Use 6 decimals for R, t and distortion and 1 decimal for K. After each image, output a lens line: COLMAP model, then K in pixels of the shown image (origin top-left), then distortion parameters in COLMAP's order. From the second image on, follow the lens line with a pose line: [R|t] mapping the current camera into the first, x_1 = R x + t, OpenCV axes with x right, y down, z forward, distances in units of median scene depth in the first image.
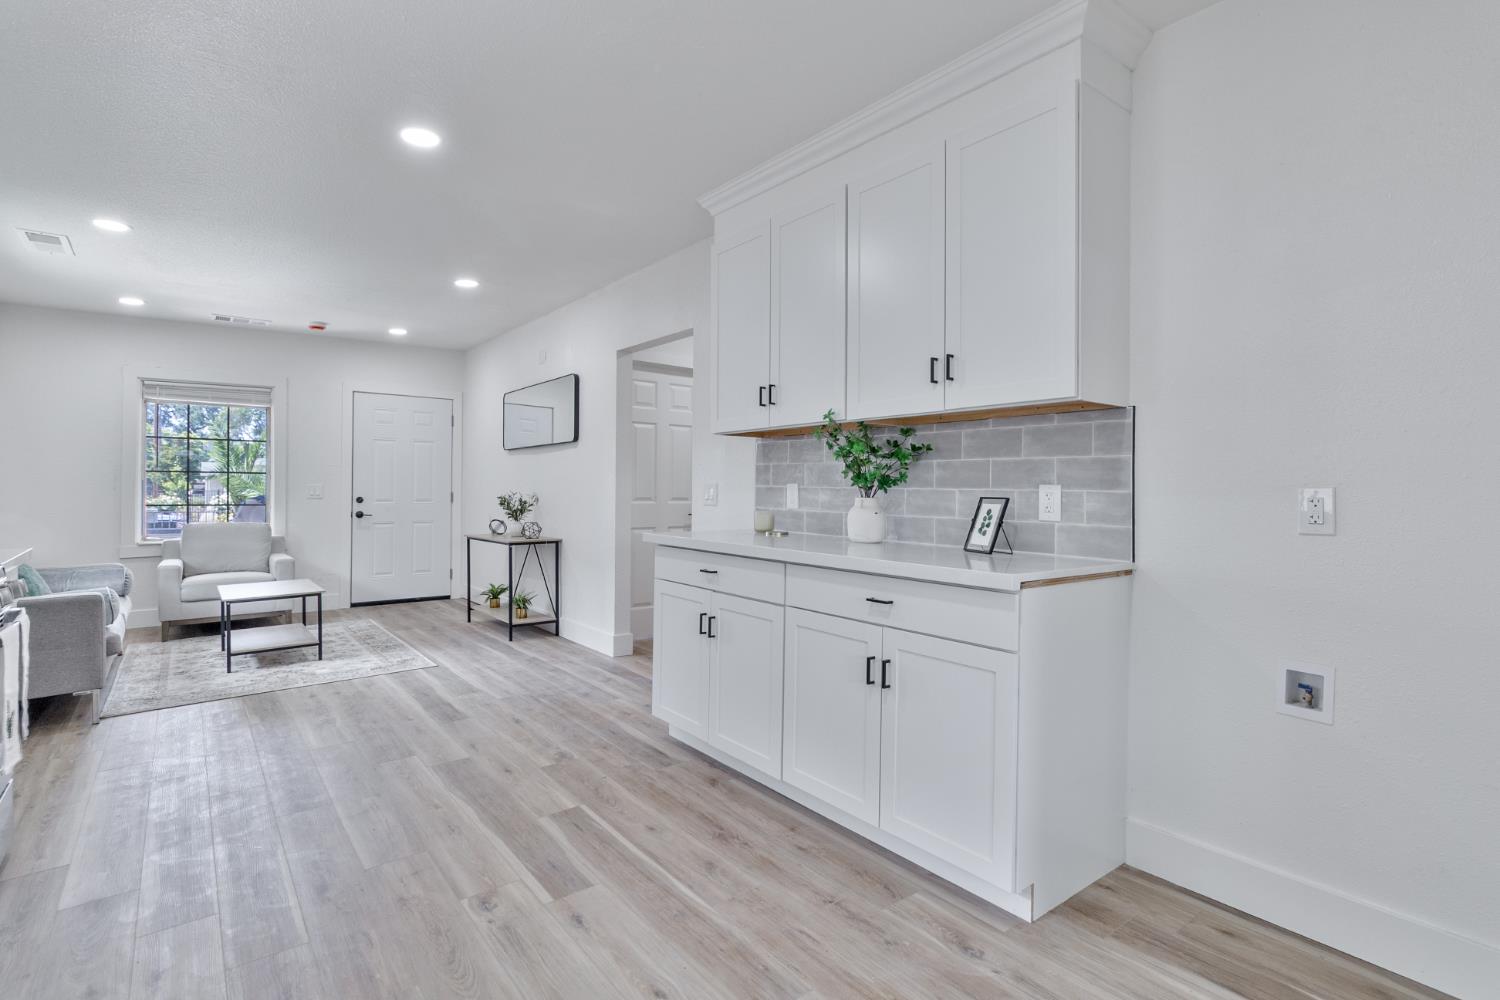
lens RADIAL K [[732.6, 0, 748.2], [0, 732.6, 485.0], [0, 0, 1]] dist [-0.000337, -0.000670]
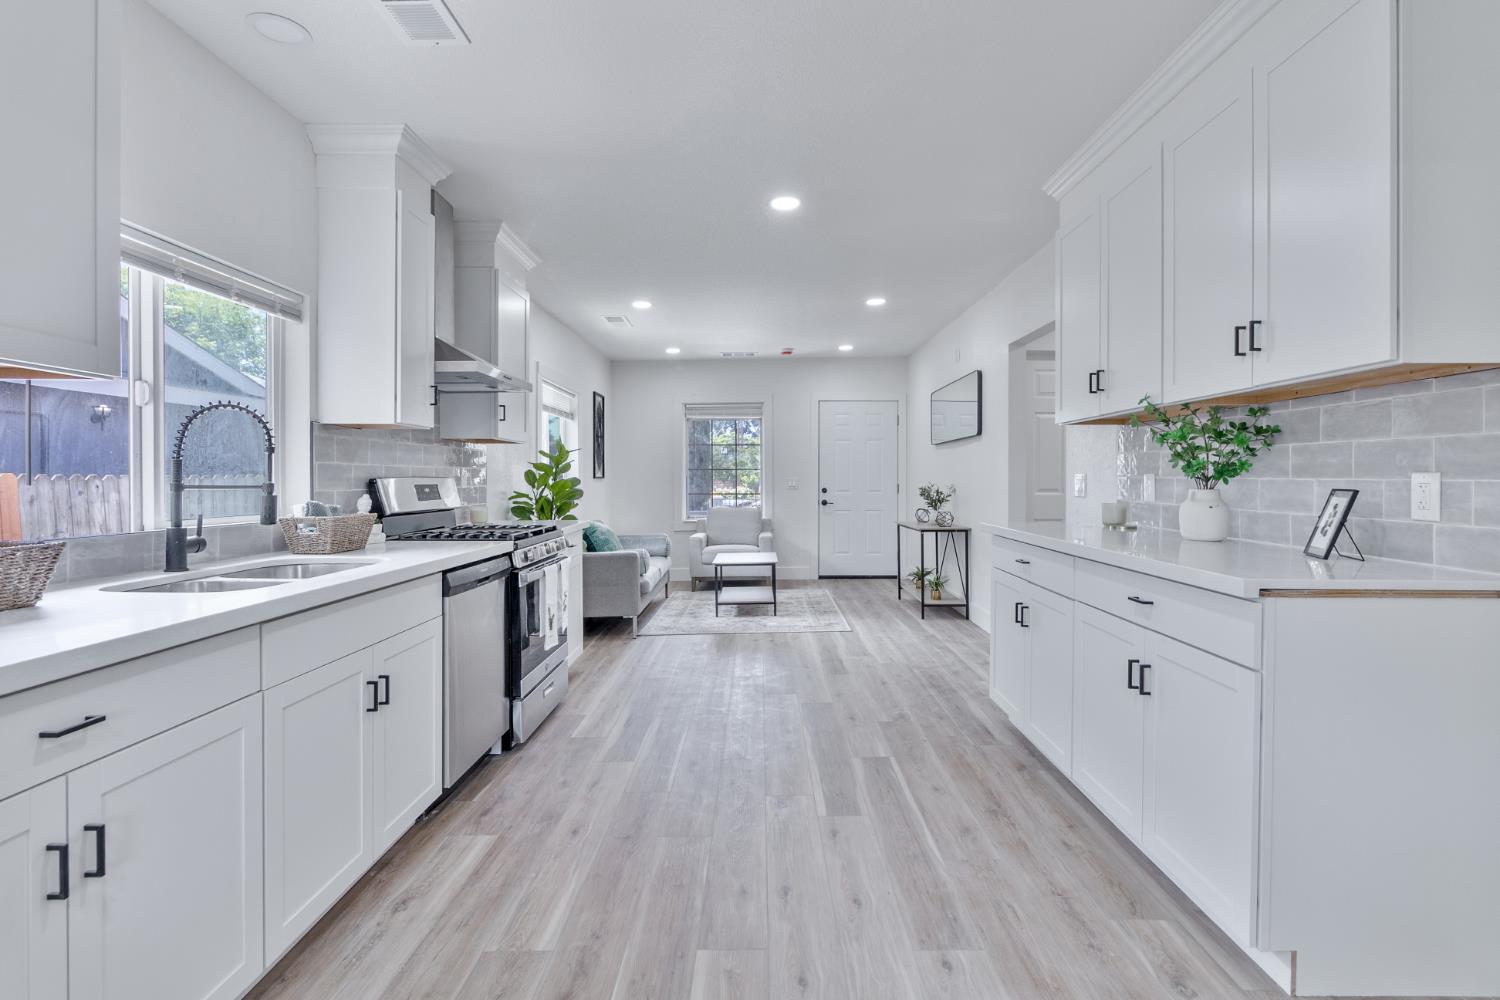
lens RADIAL K [[725.4, 0, 755.0], [0, 725.4, 482.6], [0, 0, 1]] dist [0.000155, -0.000174]
pose [[0.784165, -0.004264, -0.620538, 0.195754], [0.009939, 0.999934, 0.005688, -0.000734], [0.620473, -0.010628, 0.784156, -0.012202]]
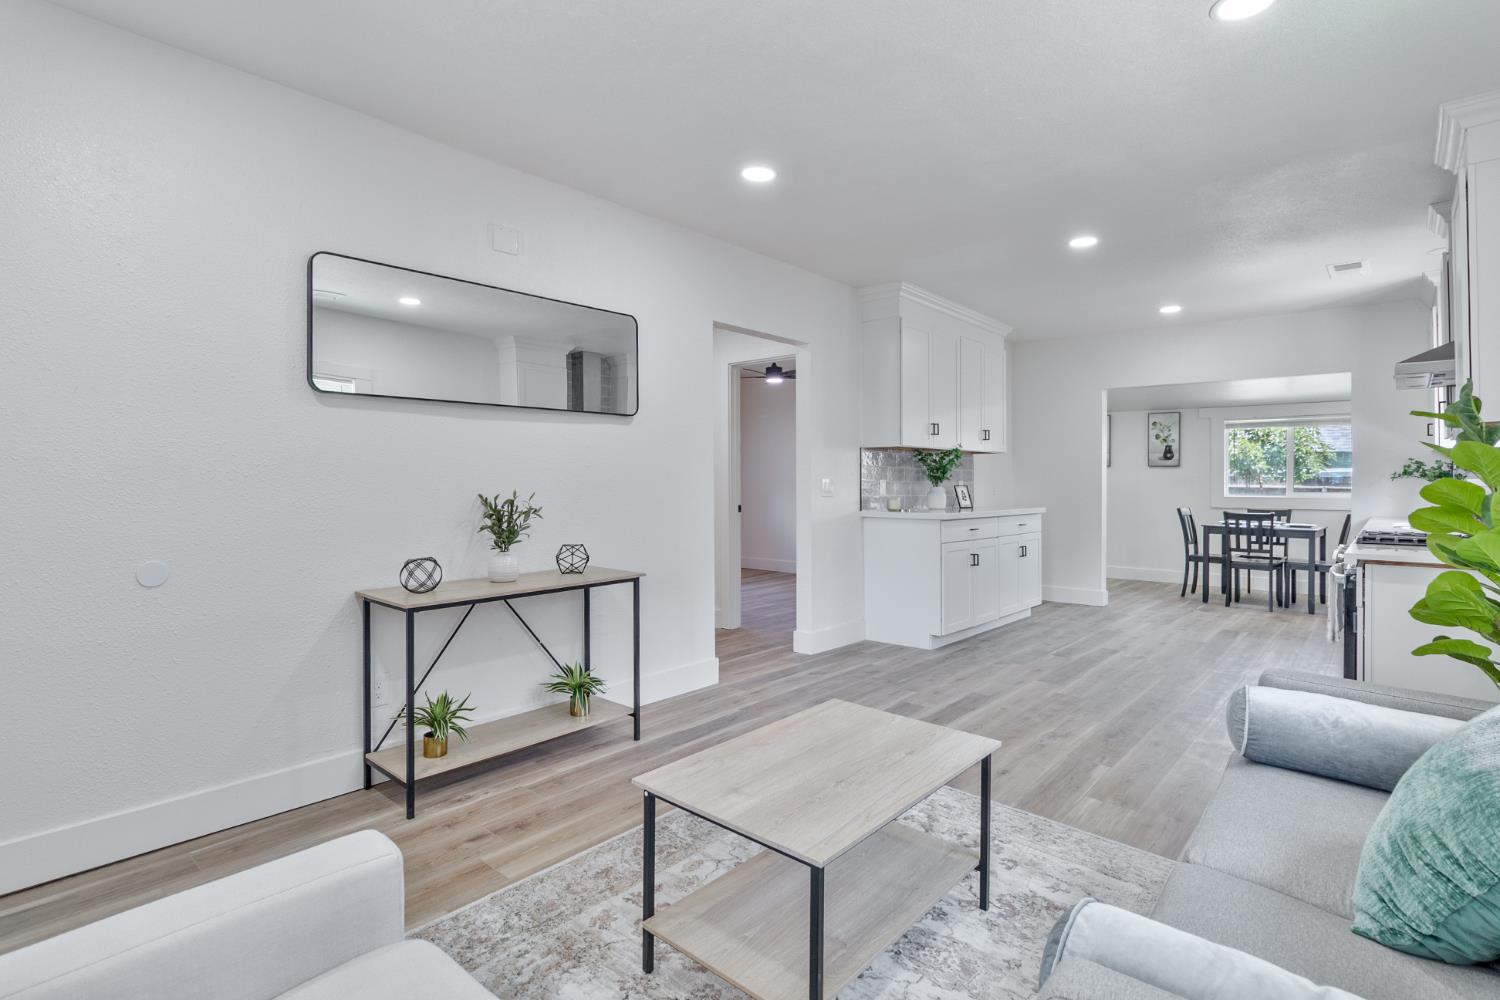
lens RADIAL K [[732.6, 0, 748.2], [0, 732.6, 485.0], [0, 0, 1]] dist [-0.000337, -0.000670]
pose [[-0.182102, -0.010270, 0.983226, -1.182648], [-0.004993, 0.999942, 0.009520, -0.003397], [-0.983267, -0.003176, -0.182143, 1.295110]]
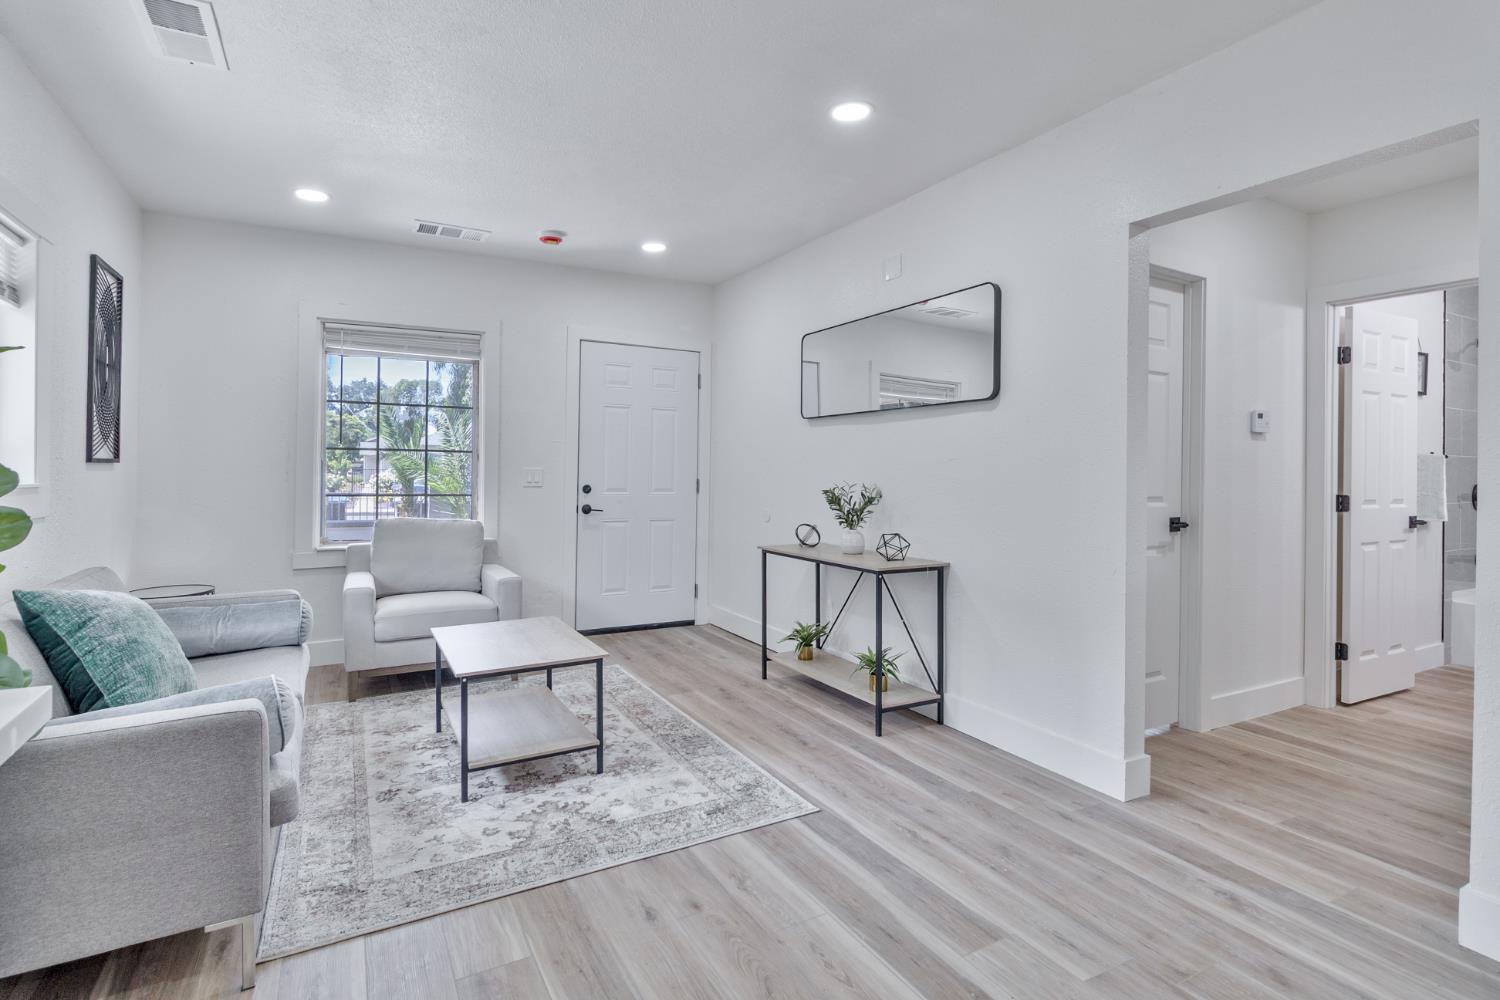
lens RADIAL K [[723.7, 0, 732.4], [0, 723.7, 468.0], [0, 0, 1]] dist [-0.001071, -0.000578]
pose [[0.986793, 0.008039, -0.161787, -0.438304], [-0.007719, 0.999967, 0.002607, -0.005717], [0.161802, -0.001324, 0.986822, 0.506961]]
